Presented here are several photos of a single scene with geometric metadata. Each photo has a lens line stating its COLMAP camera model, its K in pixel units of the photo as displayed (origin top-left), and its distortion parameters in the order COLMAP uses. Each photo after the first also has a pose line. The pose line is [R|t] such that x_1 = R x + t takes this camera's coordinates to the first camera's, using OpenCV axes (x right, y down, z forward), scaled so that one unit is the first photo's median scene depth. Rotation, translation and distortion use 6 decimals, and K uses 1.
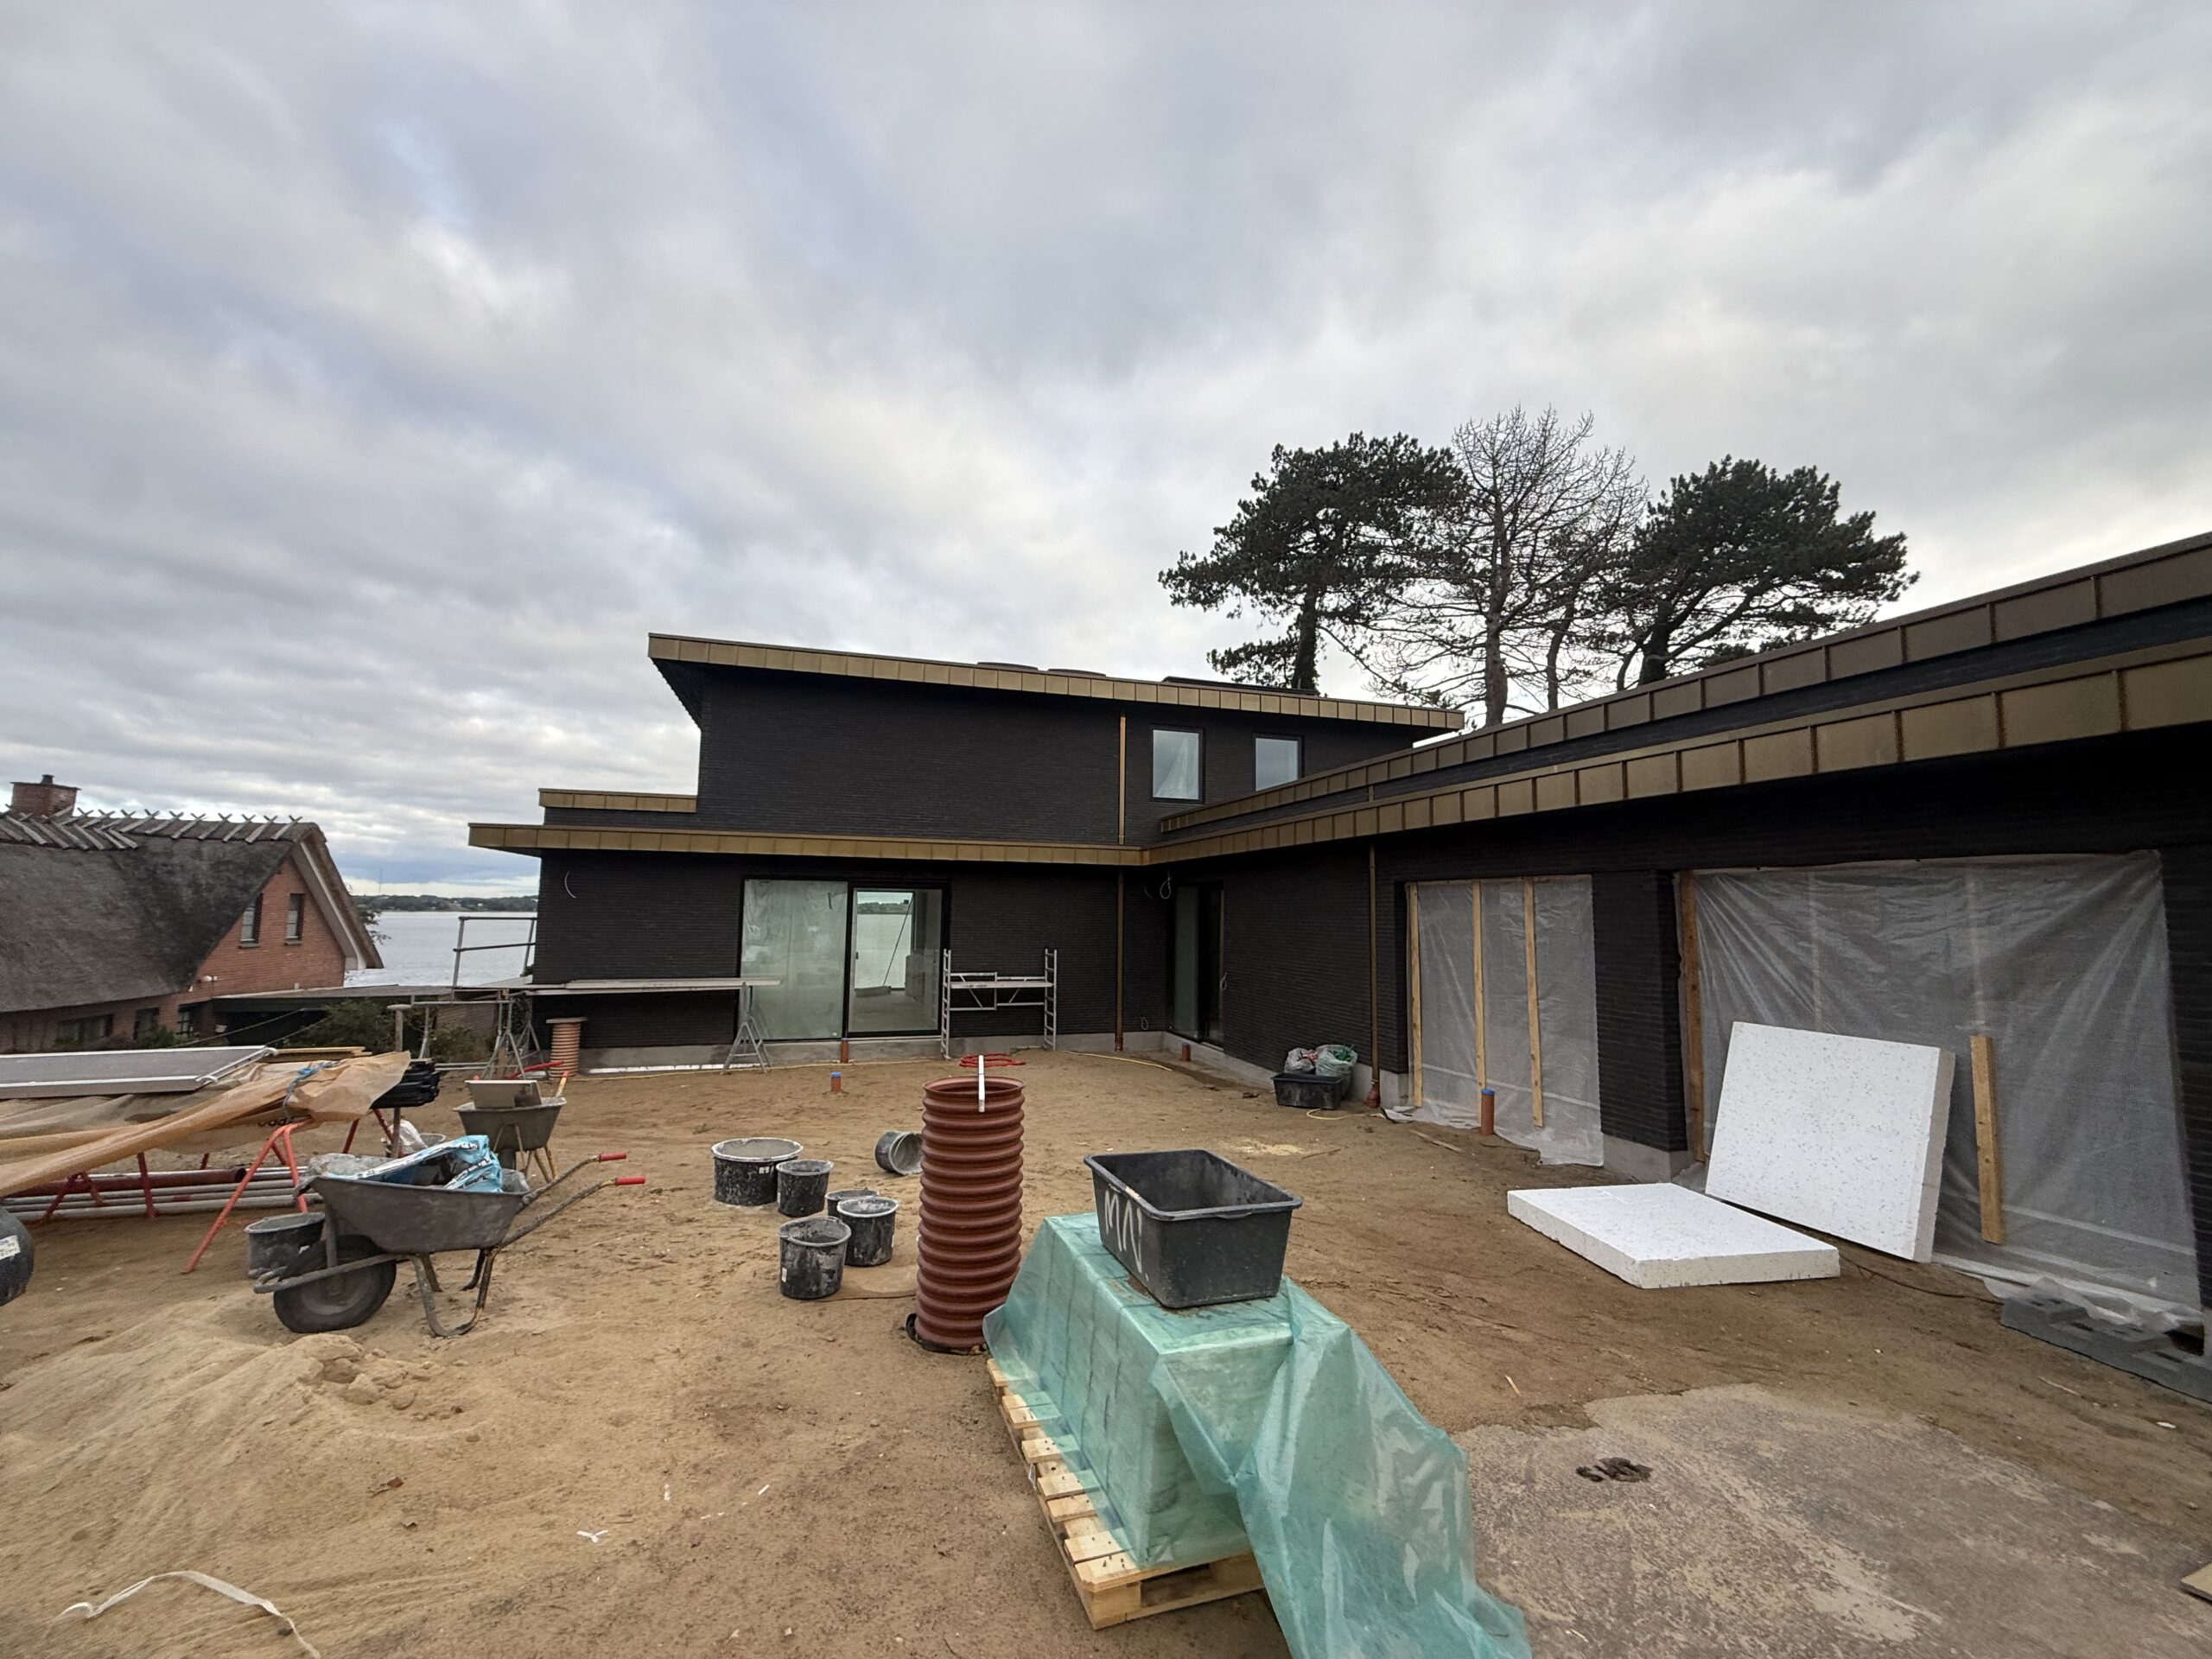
lens RADIAL K [[889.1, 0, 1106.0], [0, 889.1, 829.5], [0, 0, 1]] dist [-0.000202, -0.000057]
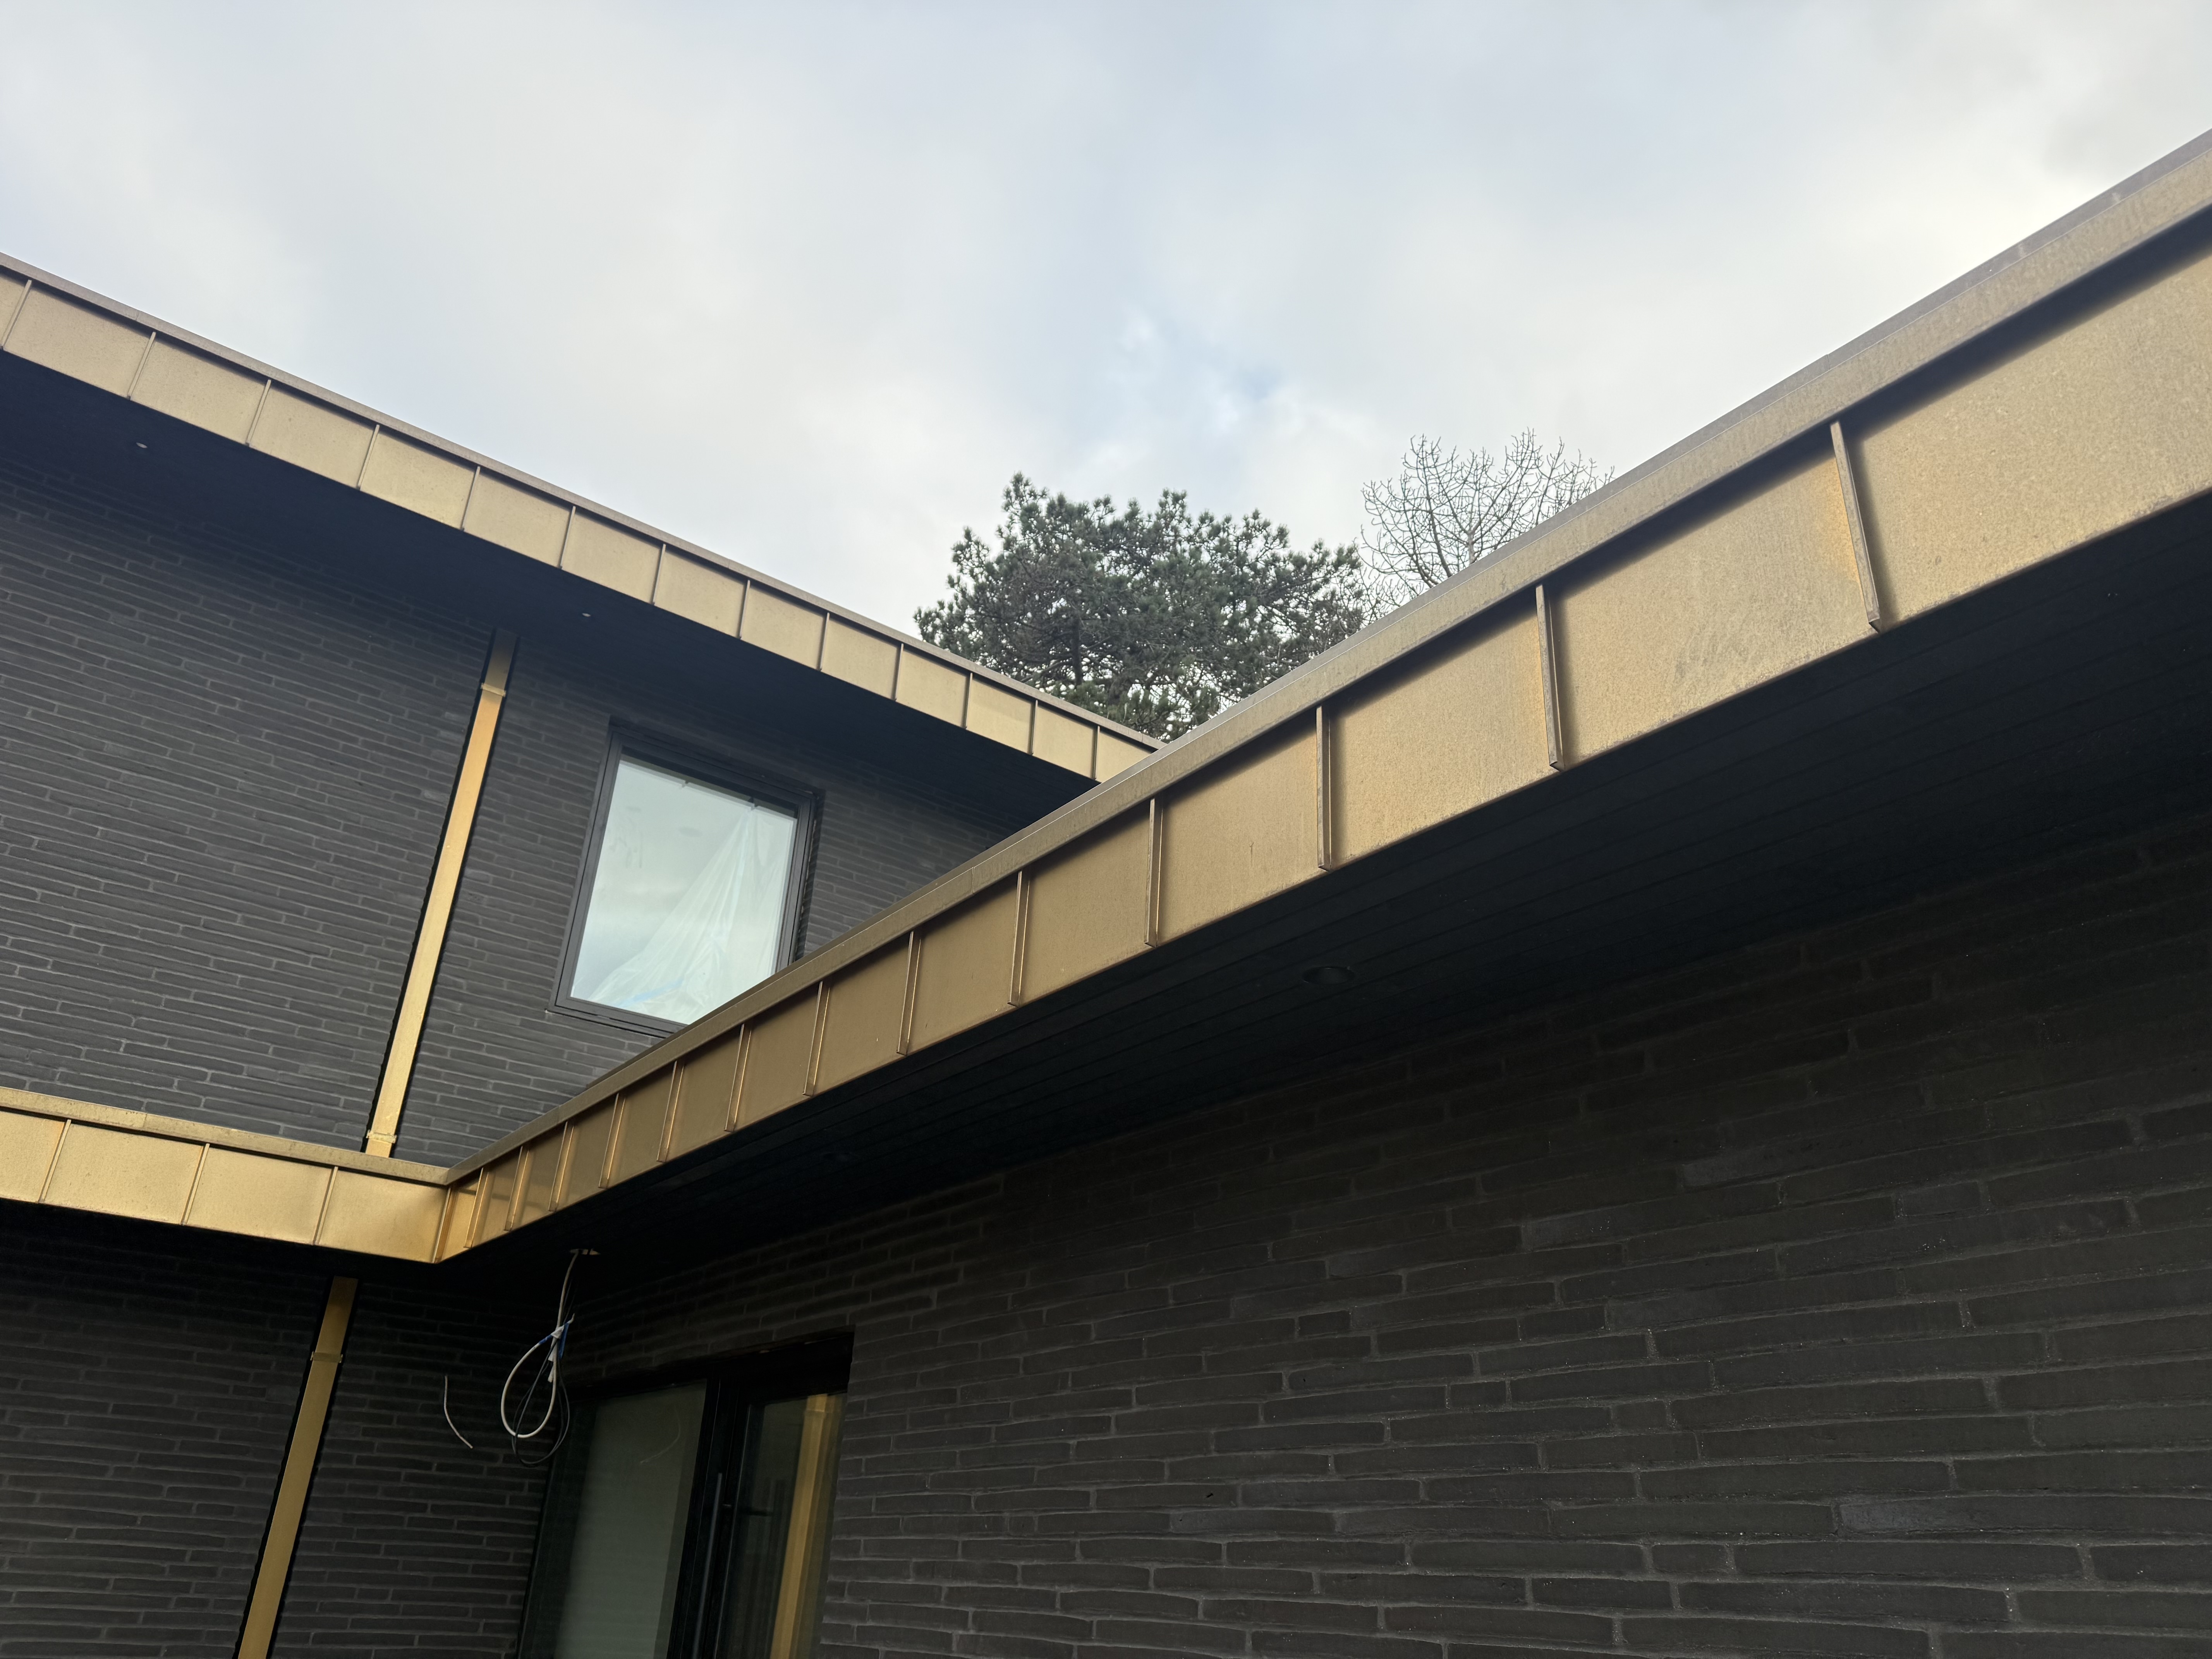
lens RADIAL K [[1570.6, 0, 1106.0], [0, 1570.6, 829.5], [0, 0, 1]] dist [-0.003002, -0.003408]
pose [[0.942173, 0.175748, 0.285347, 0.032173], [-0.068540, 0.934513, -0.349266, 0.031156], [-0.328044, 0.309512, 0.892519, 0.298611]]
